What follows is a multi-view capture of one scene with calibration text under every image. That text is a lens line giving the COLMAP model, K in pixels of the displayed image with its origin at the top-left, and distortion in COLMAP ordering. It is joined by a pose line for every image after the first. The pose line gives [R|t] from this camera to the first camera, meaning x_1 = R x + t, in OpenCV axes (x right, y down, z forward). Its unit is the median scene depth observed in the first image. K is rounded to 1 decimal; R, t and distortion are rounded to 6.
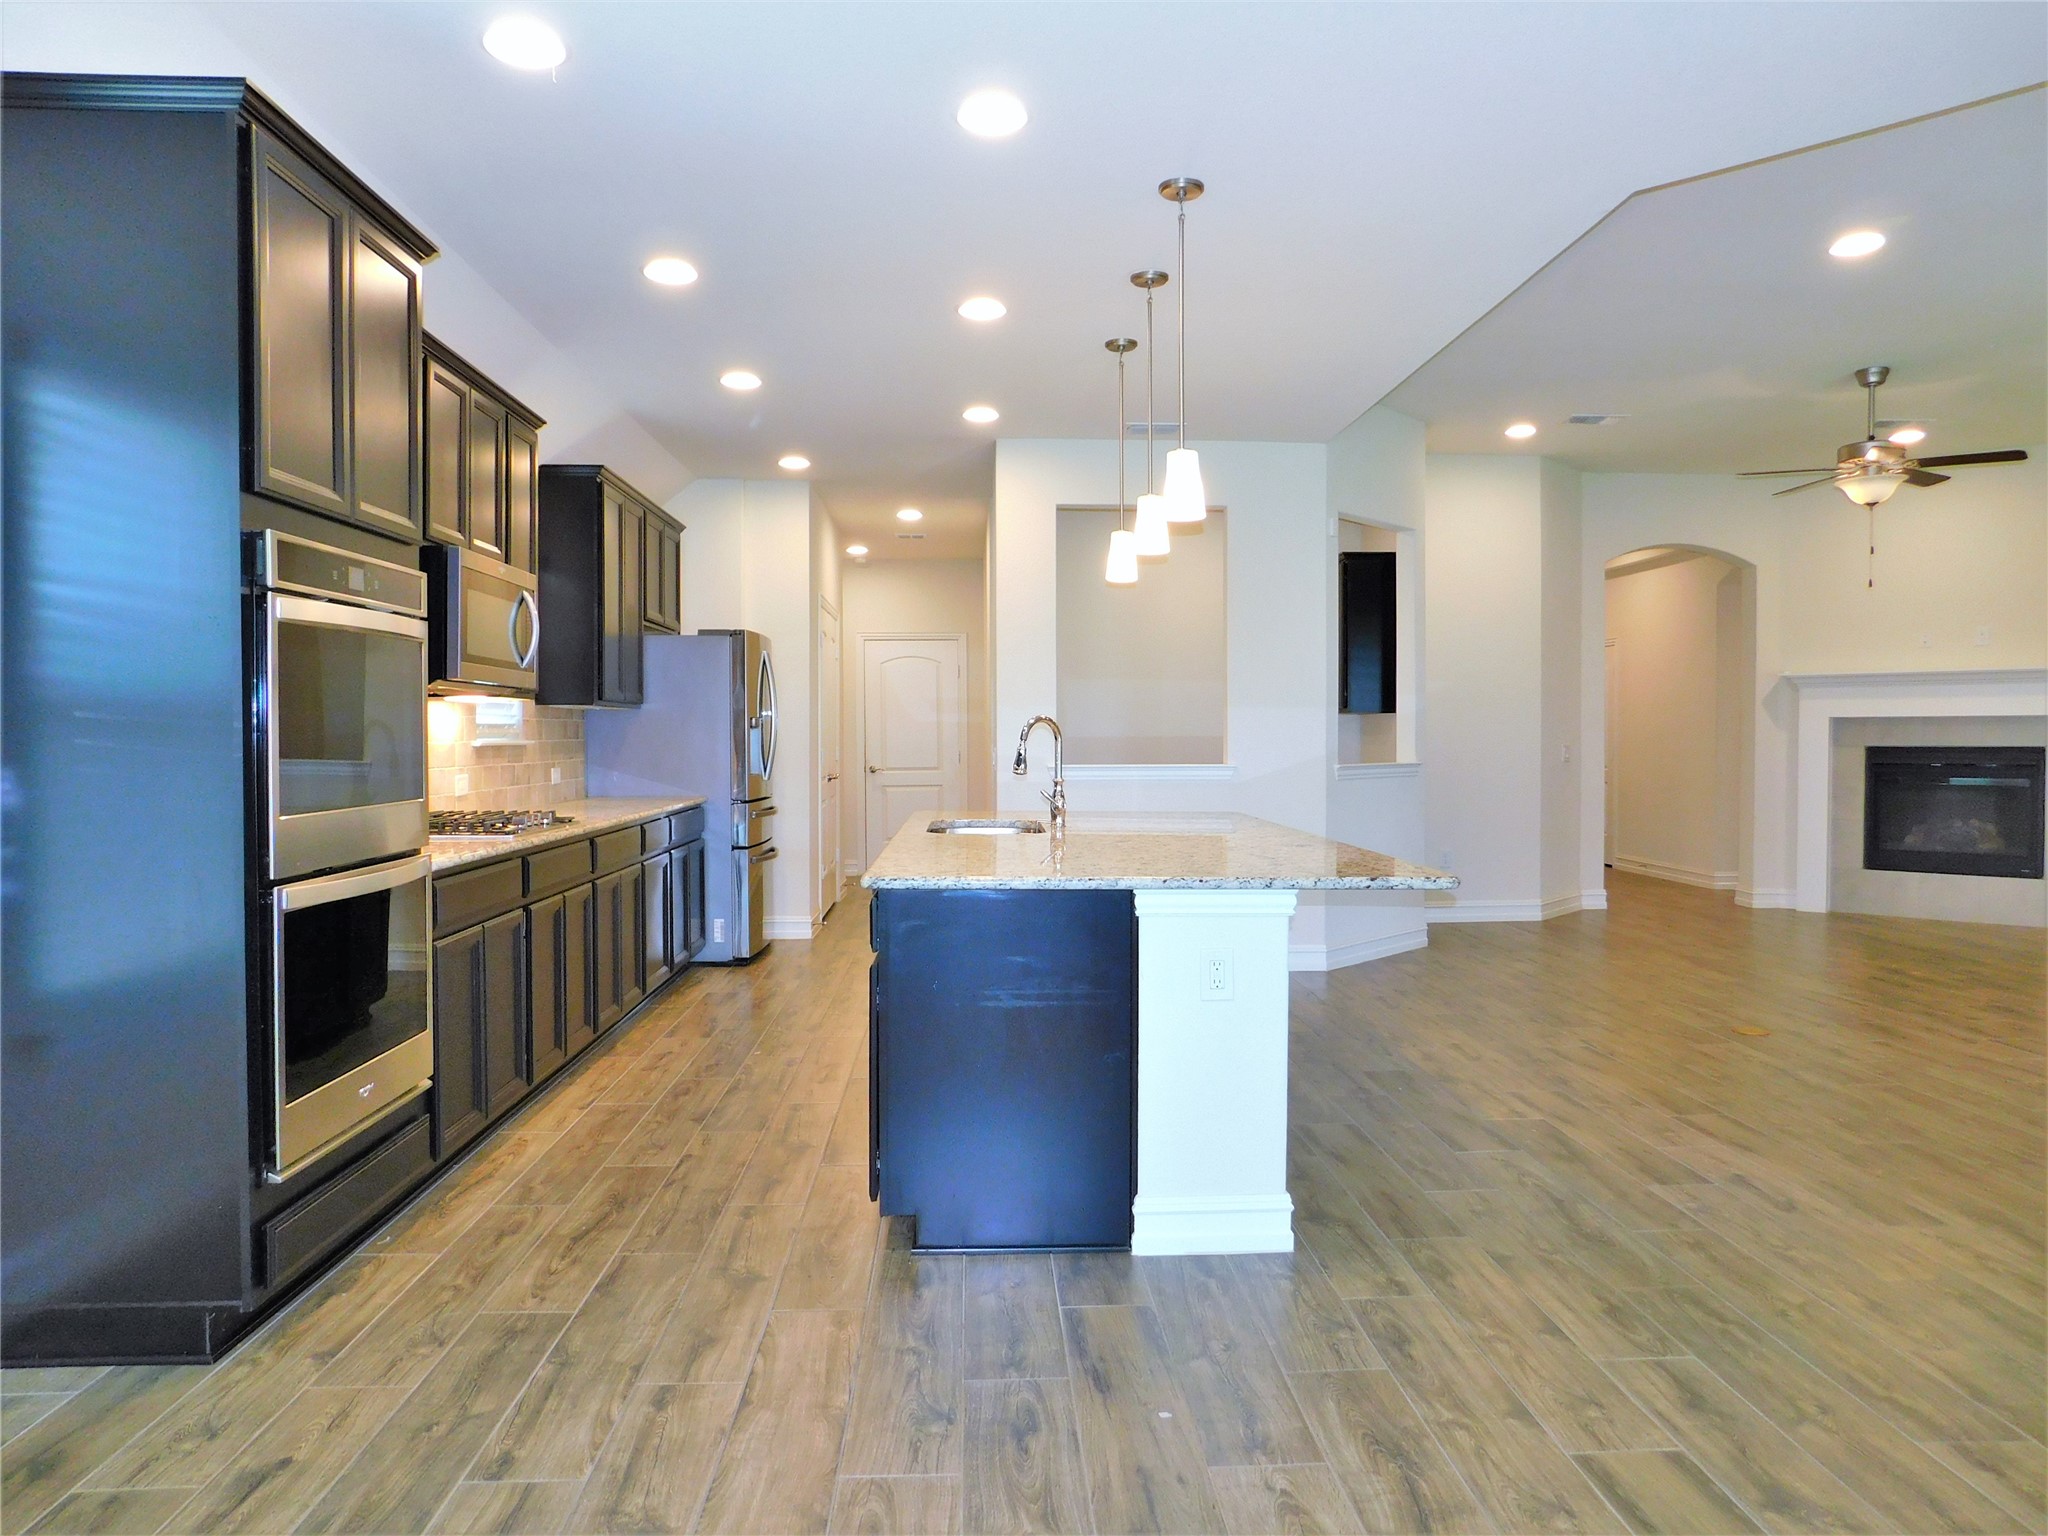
lens RADIAL K [[1362.4, 0, 1033.6], [0, 1362.4, 768.2], [0, 0, 1]] dist [-0.062150, 0.048162]
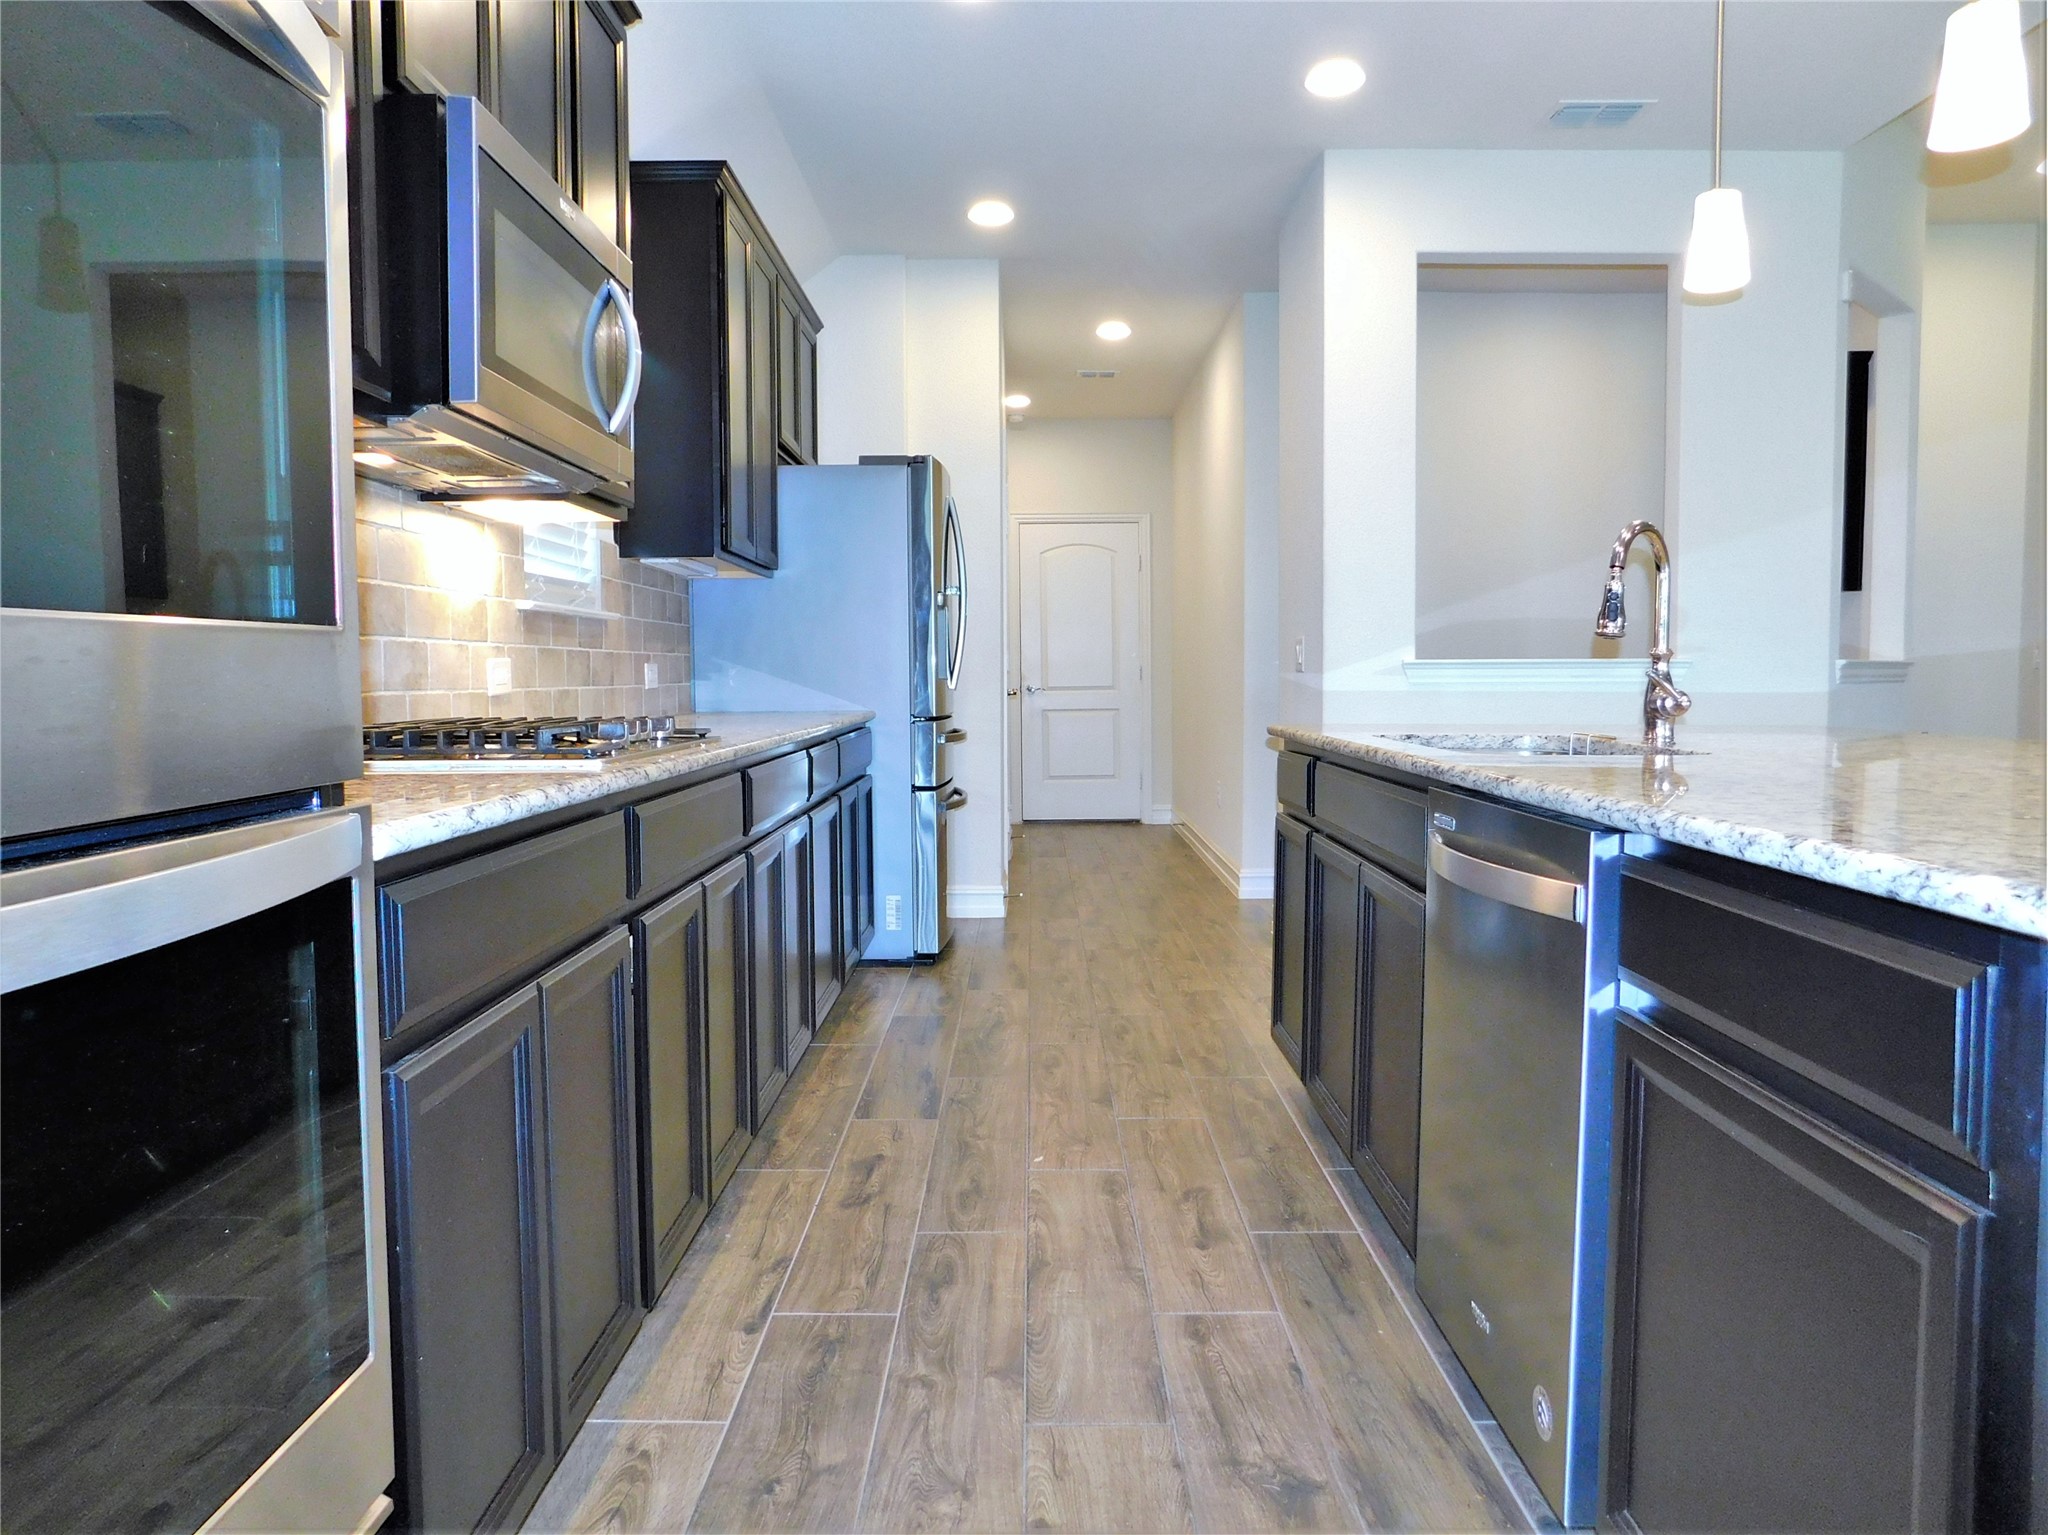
lens RADIAL K [[1362.4, 0, 1016.2], [0, 1362.4, 764.7], [0, 0, 1]] dist [-0.062150, 0.048162]
pose [[0.998743, -0.001820, -0.050085, -0.157882], [0.003792, 0.999220, 0.039304, 0.023930], [0.049975, -0.039444, 0.997971, 0.390302]]
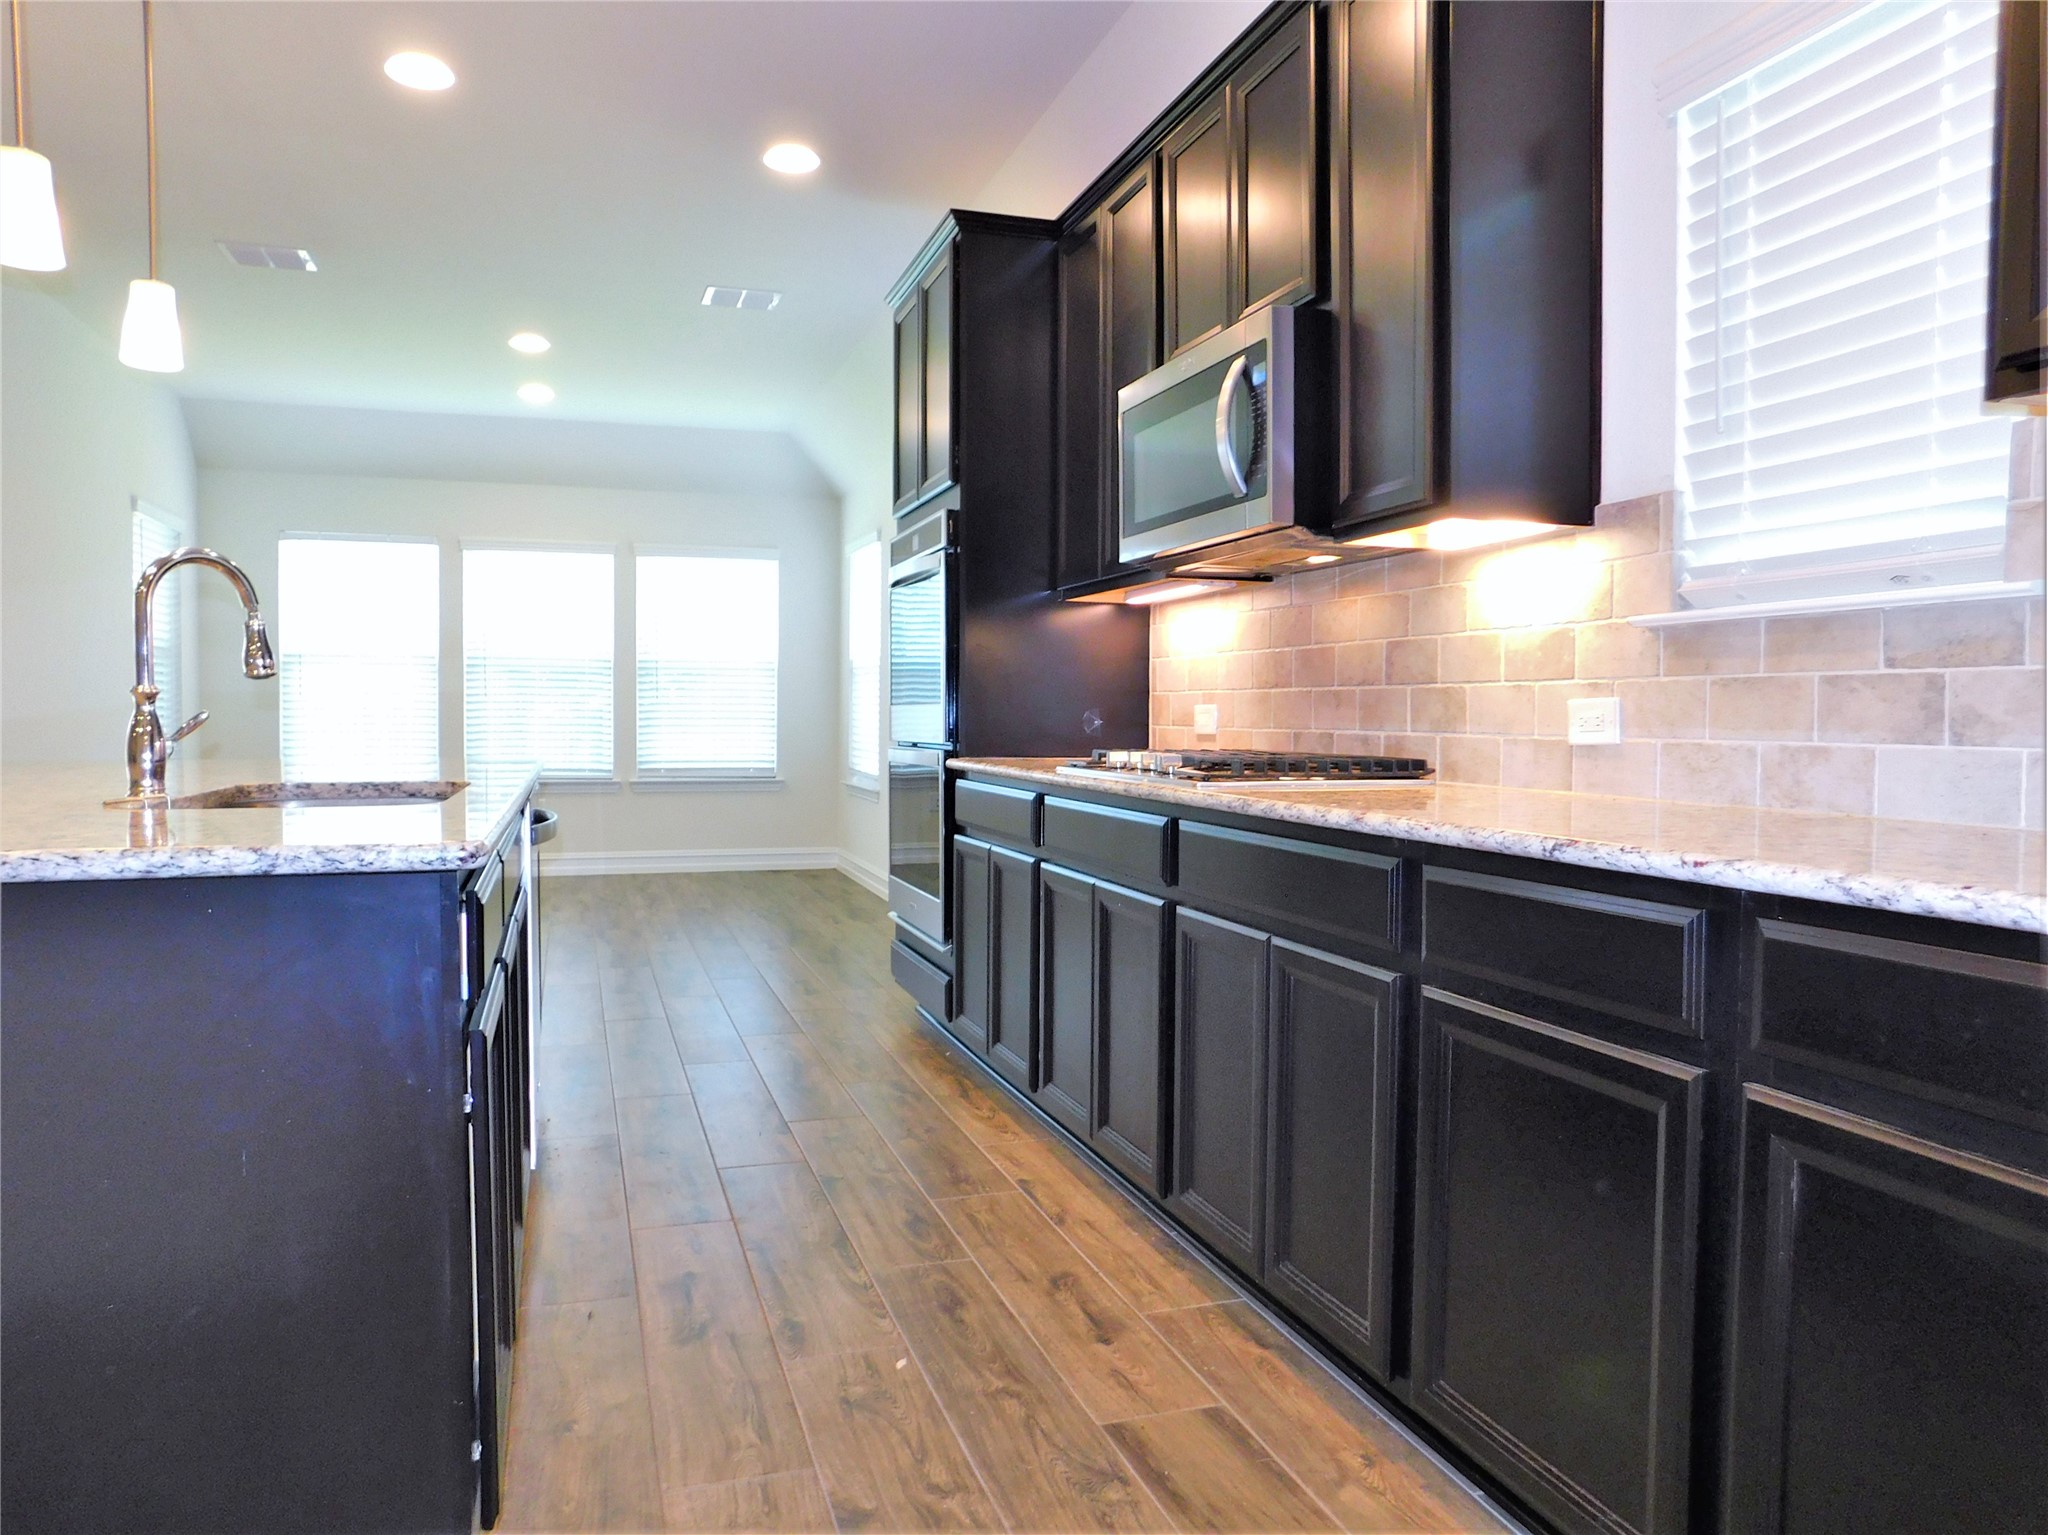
lens RADIAL K [[1362.4, 0, 1034.3], [0, 1362.4, 753.0], [0, 0, 1]] dist [-0.062150, 0.048162]
pose [[-0.958146, 0.002683, -0.286269, -0.106501], [-0.012685, 0.998576, 0.051816, 0.001327], [0.286000, 0.053279, -0.956747, 1.201608]]
